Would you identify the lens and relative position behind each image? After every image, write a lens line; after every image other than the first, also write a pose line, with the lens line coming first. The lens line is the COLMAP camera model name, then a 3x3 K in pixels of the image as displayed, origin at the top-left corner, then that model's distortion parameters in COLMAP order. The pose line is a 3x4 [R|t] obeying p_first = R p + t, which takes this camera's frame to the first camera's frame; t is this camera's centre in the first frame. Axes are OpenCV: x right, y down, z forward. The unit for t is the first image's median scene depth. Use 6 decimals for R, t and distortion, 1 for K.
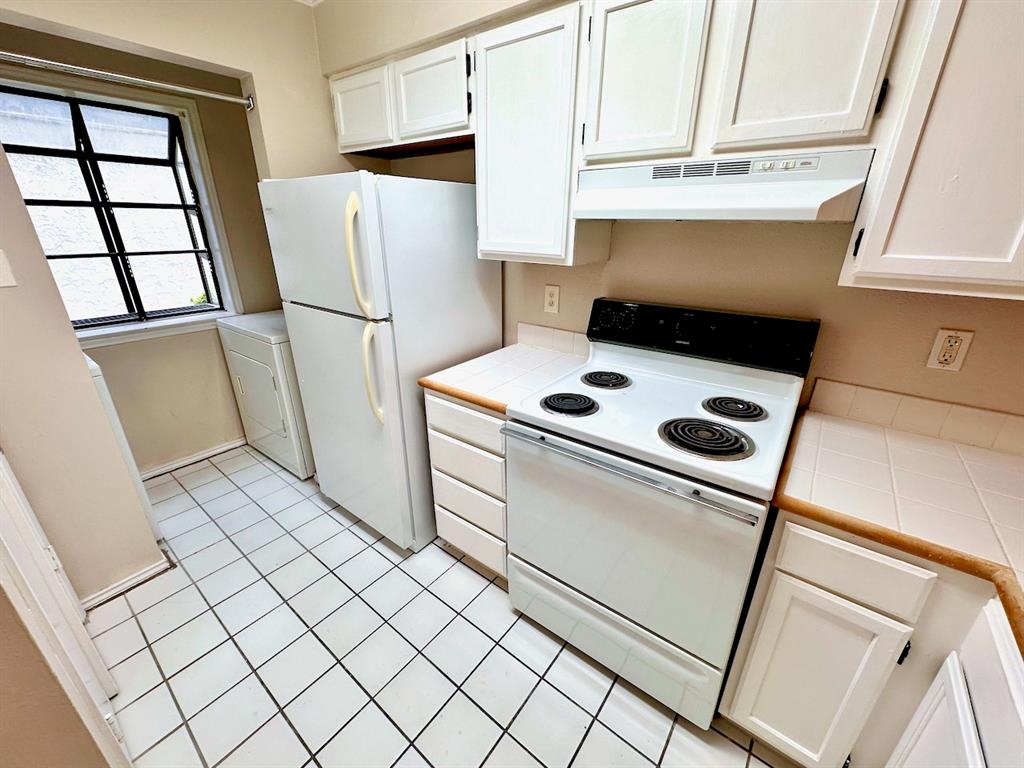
lens RADIAL K [[411.6, 0, 511.0], [0, 411.6, 383.1], [0, 0, 1]] dist [-0.001450, -0.000006]
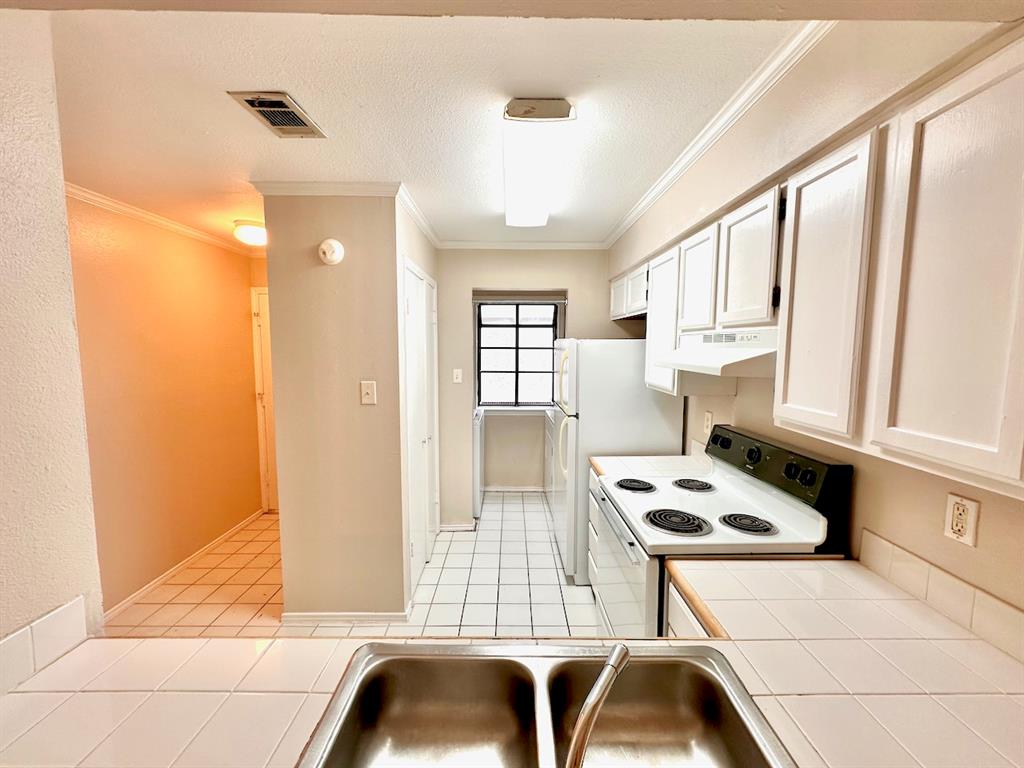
lens RADIAL K [[411.6, 0, 511.0], [0, 411.6, 383.1], [0, 0, 1]] dist [-0.001450, -0.000006]
pose [[0.614806, 0.067370, -0.785796, 0.903482], [-0.286554, 0.947335, -0.142981, 0.037322], [0.734779, 0.313078, 0.601732, -0.279184]]
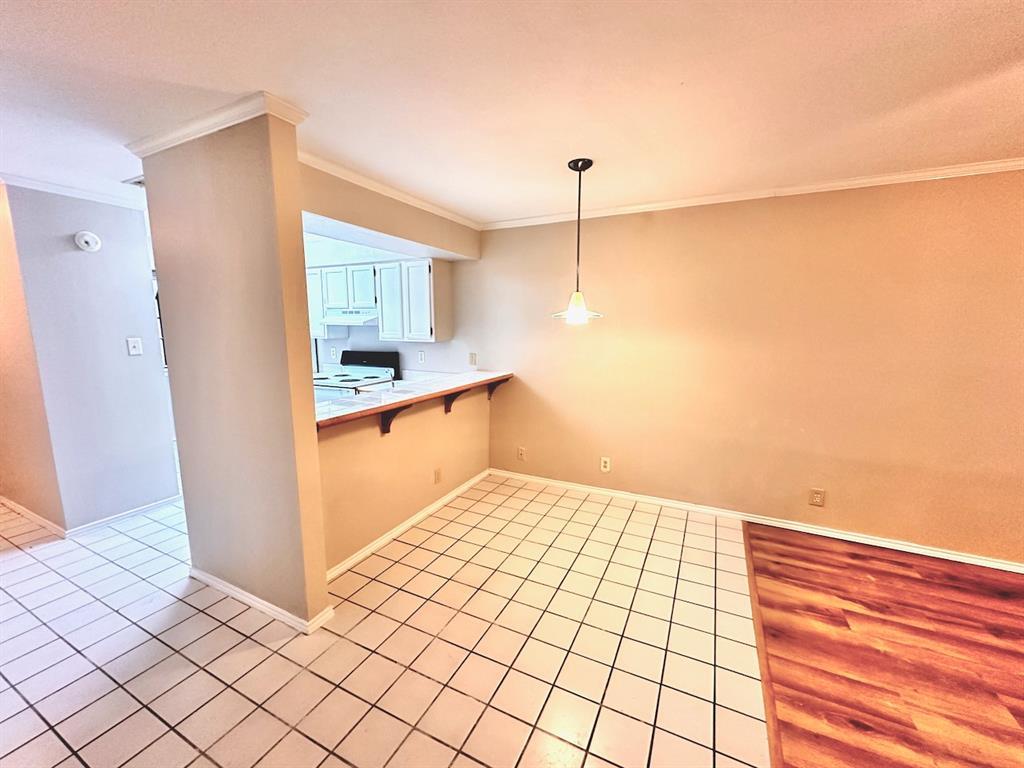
lens RADIAL K [[411.6, 0, 511.0], [0, 411.6, 383.1], [0, 0, 1]] dist [-0.001450, -0.000006]
pose [[0.981113, -0.031446, 0.190862, 0.900030], [0.073008, 0.973918, -0.214832, 0.800675], [-0.179129, 0.224709, 0.957820, -2.120350]]
